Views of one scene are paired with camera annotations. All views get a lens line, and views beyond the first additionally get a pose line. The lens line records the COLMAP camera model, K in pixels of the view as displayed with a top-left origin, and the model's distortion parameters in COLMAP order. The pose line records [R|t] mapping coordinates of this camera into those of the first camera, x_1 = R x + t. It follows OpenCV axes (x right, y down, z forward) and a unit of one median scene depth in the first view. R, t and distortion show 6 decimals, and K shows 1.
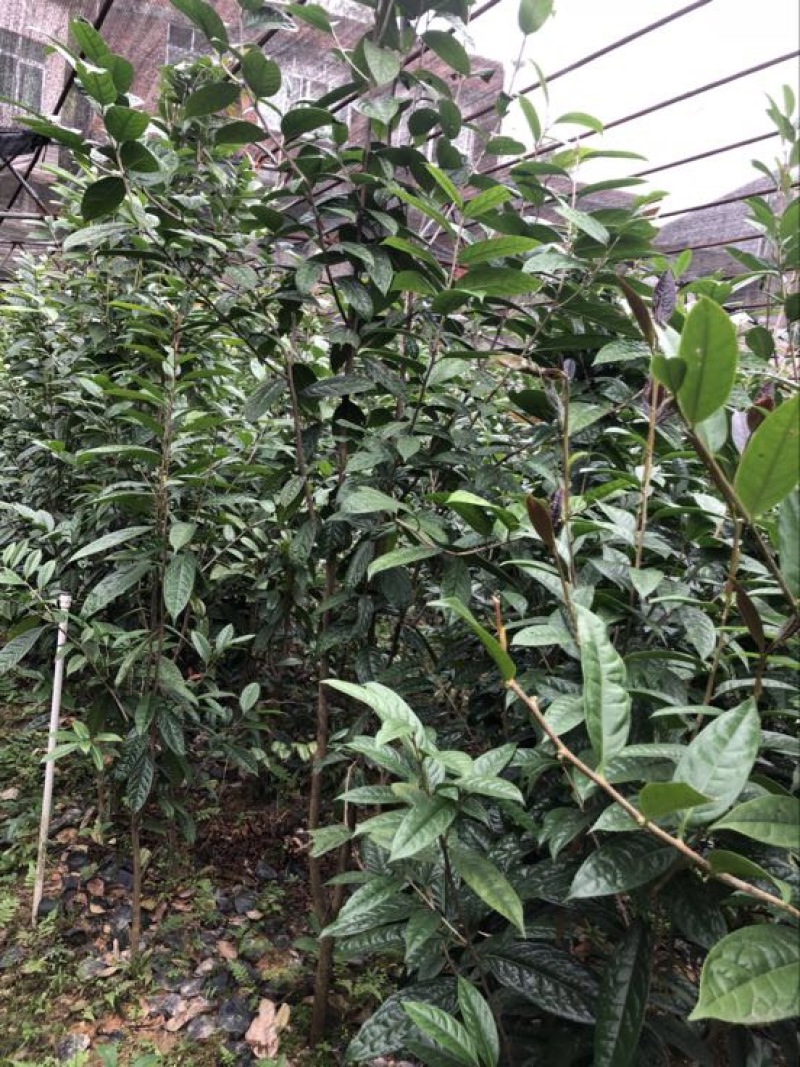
lens RADIAL K [[830.0, 0, 400.0], [0, 830.0, 533.5], [0, 0, 1]] dist [0.003085, 0.000275]
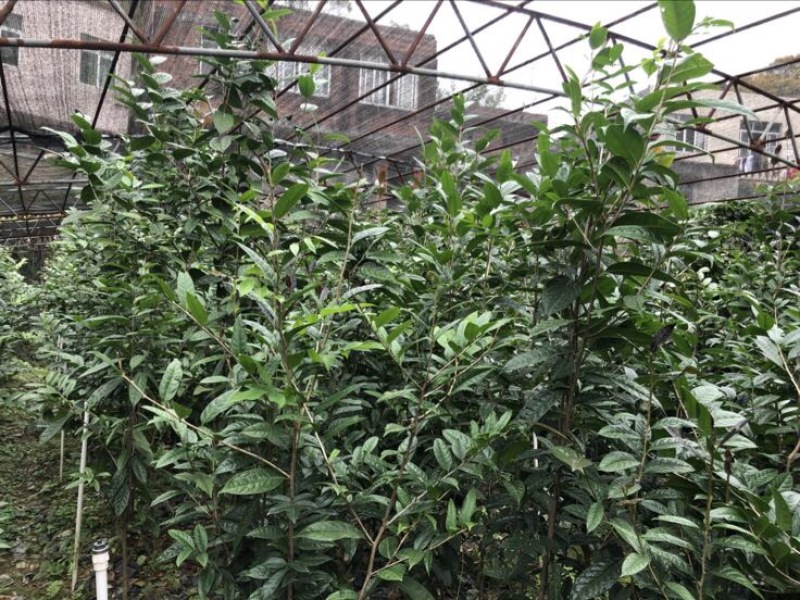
lens RADIAL K [[654.6, 0, 397.4], [0, 654.6, 311.5], [0, 0, 1]] dist [0.029941, -0.011675]
pose [[0.998140, -0.058337, -0.017707, 0.312149], [0.056559, 0.994495, -0.088209, 0.047070], [0.022755, 0.087043, 0.995945, -0.427234]]
